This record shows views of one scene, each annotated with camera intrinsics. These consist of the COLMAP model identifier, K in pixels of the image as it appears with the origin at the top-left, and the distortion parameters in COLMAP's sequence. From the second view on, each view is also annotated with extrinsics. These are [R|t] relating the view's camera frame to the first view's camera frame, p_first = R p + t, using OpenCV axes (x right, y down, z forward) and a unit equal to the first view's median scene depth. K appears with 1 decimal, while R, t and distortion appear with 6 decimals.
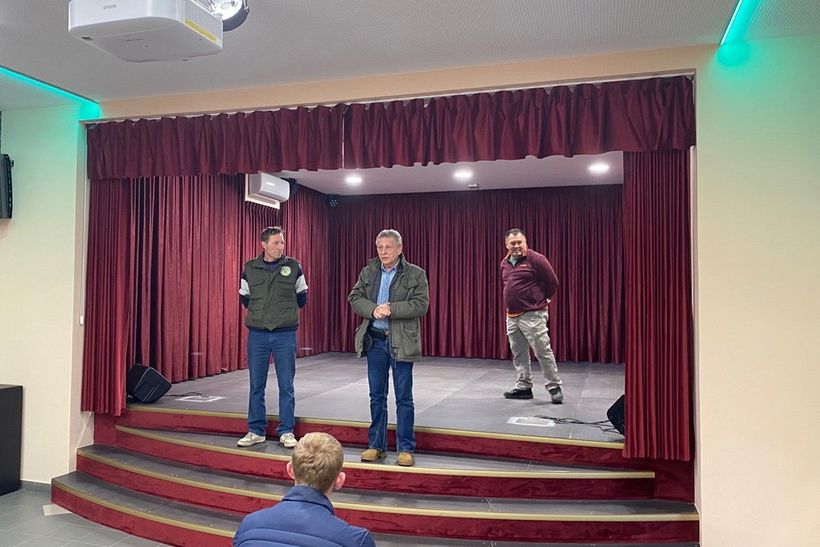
lens RADIAL K [[730.4, 0, 329.5], [0, 730.4, 274.0], [0, 0, 1]] dist [0.051531, -0.065452]
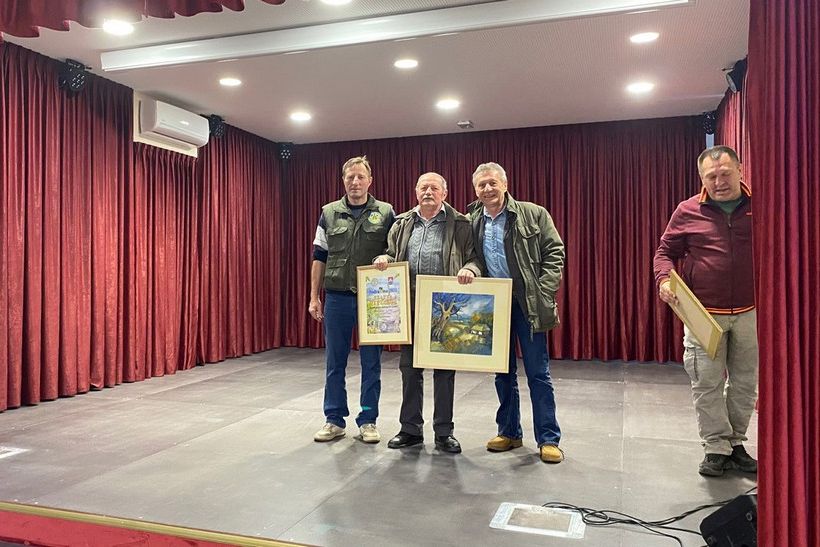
lens RADIAL K [[730.4, 0, 329.5], [0, 730.4, 274.0], [0, 0, 1]] dist [0.051531, -0.065452]
pose [[0.999717, -0.011393, -0.020887, 0.148588], [0.012032, 0.999456, 0.030715, 0.012741], [0.020526, -0.030957, 0.999310, 0.515030]]
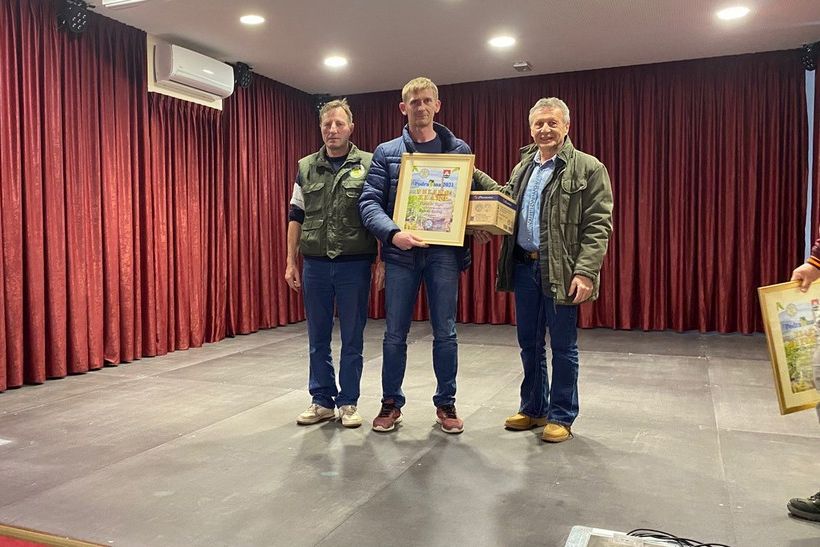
lens RADIAL K [[730.4, 0, 329.5], [0, 730.4, 274.0], [0, 0, 1]] dist [0.051531, -0.065452]
pose [[0.995783, -0.016416, -0.090263, 0.165177], [0.023393, 0.996773, 0.076788, 0.020435], [0.088711, -0.078575, 0.992953, 0.643508]]
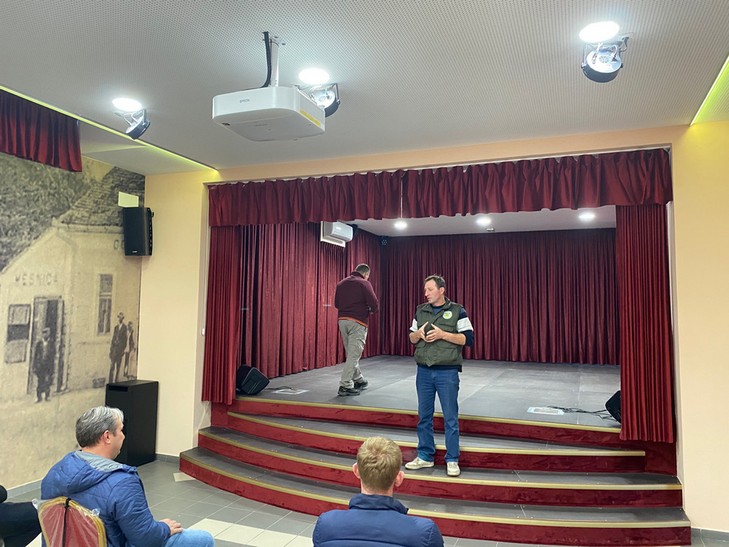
lens RADIAL K [[549.1, 0, 364.5], [0, 549.1, 273.5], [0, 0, 1]] dist [0.031613, -0.008178]
pose [[0.999861, 0.000182, -0.016646, -0.031966], [-0.000822, 0.999260, -0.038449, -0.004981], [0.016627, 0.038458, 0.999122, 0.004822]]
